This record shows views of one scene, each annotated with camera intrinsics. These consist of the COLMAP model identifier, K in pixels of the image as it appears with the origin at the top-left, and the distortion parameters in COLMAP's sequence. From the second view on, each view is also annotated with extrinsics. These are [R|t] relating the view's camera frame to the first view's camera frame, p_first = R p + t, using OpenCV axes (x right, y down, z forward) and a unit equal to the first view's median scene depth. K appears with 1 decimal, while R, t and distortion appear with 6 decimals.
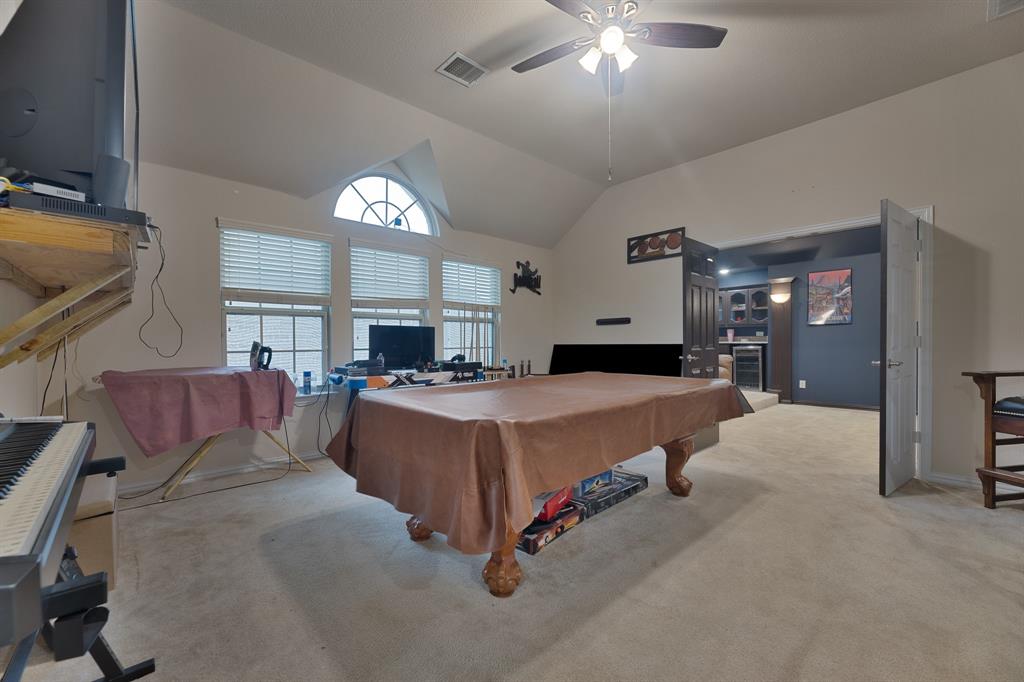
lens RADIAL K [[415.3, 0, 507.9], [0, 415.3, 339.1], [0, 0, 1]] dist [-0.003913, 0.000320]
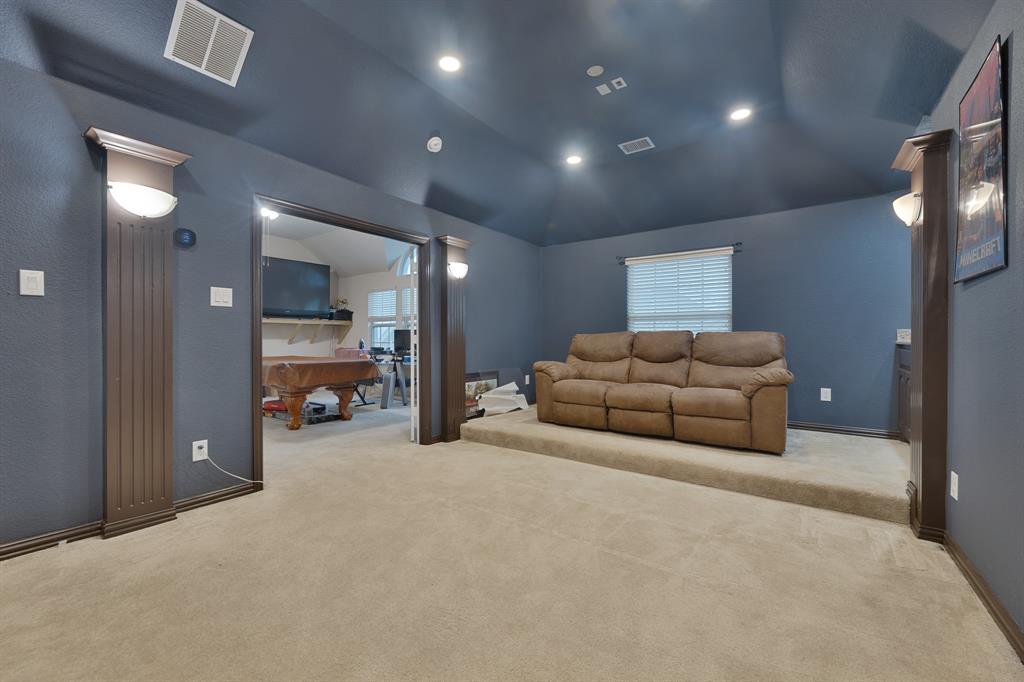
lens RADIAL K [[415.3, 0, 512.4], [0, 415.3, 340.0], [0, 0, 1]] dist [-0.003913, 0.000320]
pose [[0.209042, 0.006323, -0.977886, 1.679202], [-0.008612, 0.999952, 0.004625, -0.000166], [0.977869, 0.007455, 0.209086, 1.131051]]
